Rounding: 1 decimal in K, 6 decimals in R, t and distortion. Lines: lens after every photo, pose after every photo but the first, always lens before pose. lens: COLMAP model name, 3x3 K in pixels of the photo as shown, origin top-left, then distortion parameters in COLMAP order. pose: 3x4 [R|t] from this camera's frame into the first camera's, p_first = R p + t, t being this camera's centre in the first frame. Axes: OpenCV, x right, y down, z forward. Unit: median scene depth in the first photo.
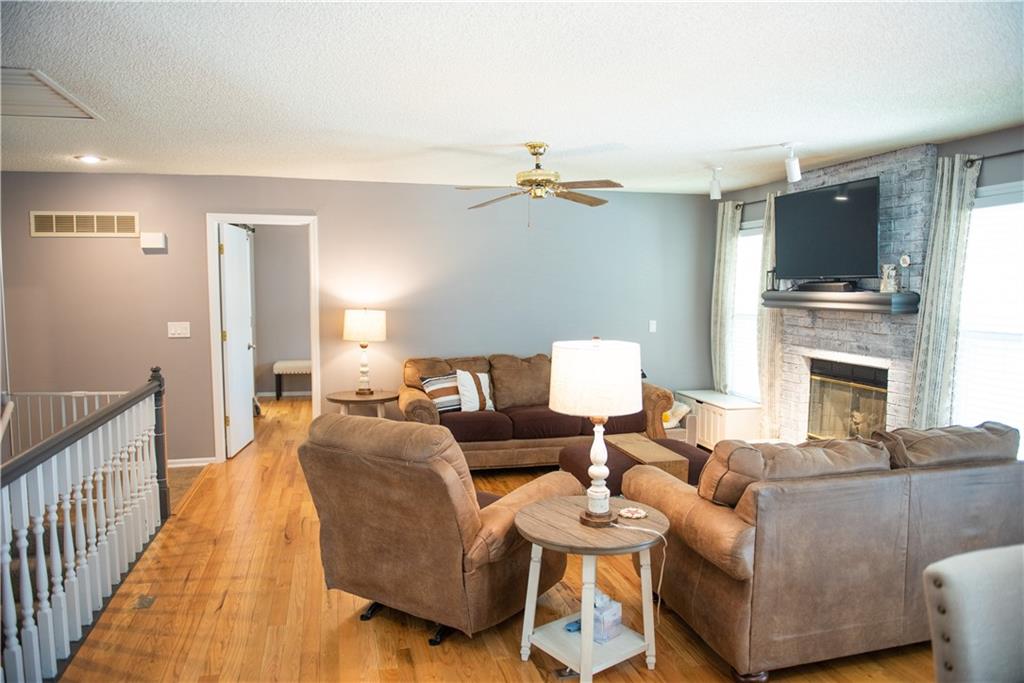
lens RADIAL K [[707.1, 0, 512.0], [0, 707.1, 341.5], [0, 0, 1]] dist [-0.042215, -0.003318]
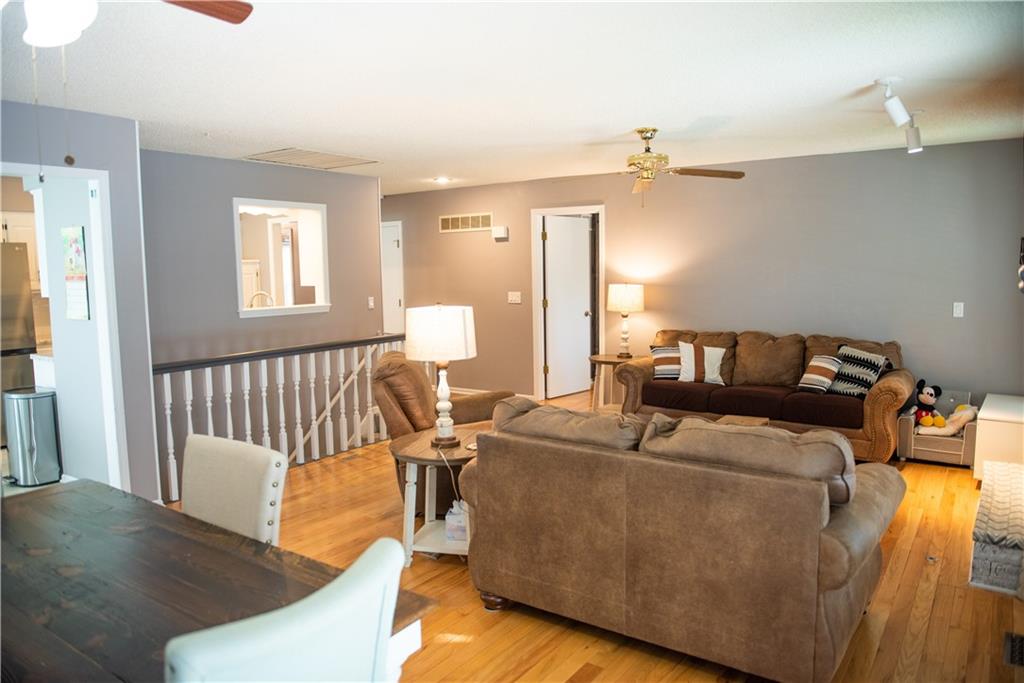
lens RADIAL K [[707.1, 0, 512.0], [0, 707.1, 341.5], [0, 0, 1]] dist [-0.042215, -0.003318]
pose [[0.639159, 0.071534, -0.765740, 0.615233], [-0.046900, 0.997437, 0.054032, -0.005931], [0.767643, 0.001378, 0.640876, 0.133548]]
